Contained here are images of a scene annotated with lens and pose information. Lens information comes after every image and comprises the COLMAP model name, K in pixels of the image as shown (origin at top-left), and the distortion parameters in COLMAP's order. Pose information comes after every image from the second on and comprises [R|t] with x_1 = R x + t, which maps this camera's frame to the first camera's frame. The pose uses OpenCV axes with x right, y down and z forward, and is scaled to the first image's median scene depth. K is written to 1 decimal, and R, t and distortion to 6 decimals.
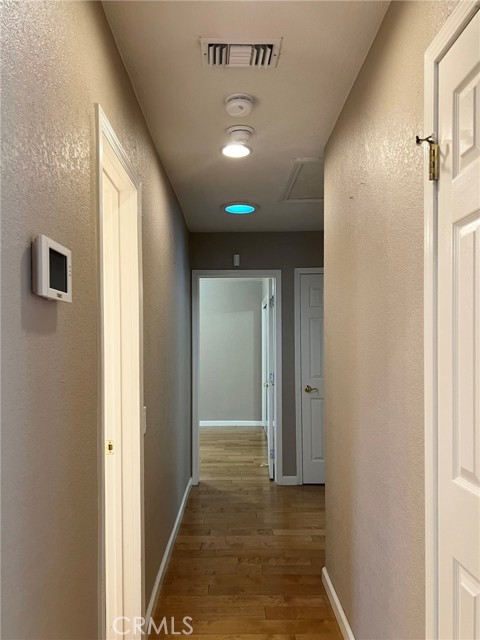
lens RADIAL K [[484.8, 0, 250.7], [0, 484.8, 350.1], [0, 0, 1]] dist [0.020869, -0.007145]
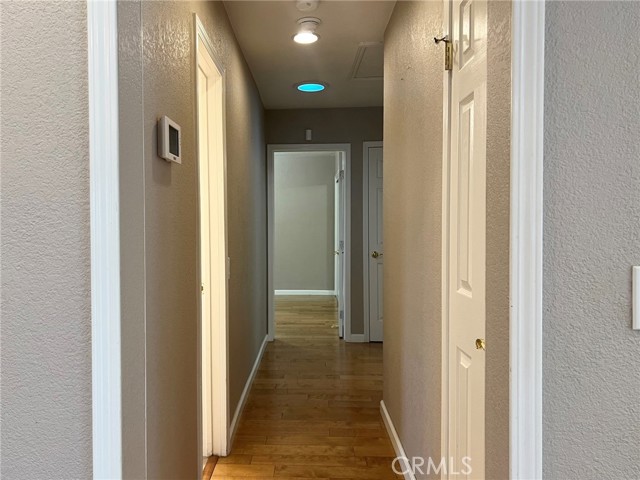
lens RADIAL K [[509.4, 0, 298.9], [0, 509.4, 237.6], [0, 0, 1]] dist [0.009033, -0.004592]
pose [[0.998274, -0.000061, -0.058721, 0.023756], [0.000784, 0.999924, 0.012294, 0.042791], [0.058716, -0.012319, 0.998199, -0.197175]]
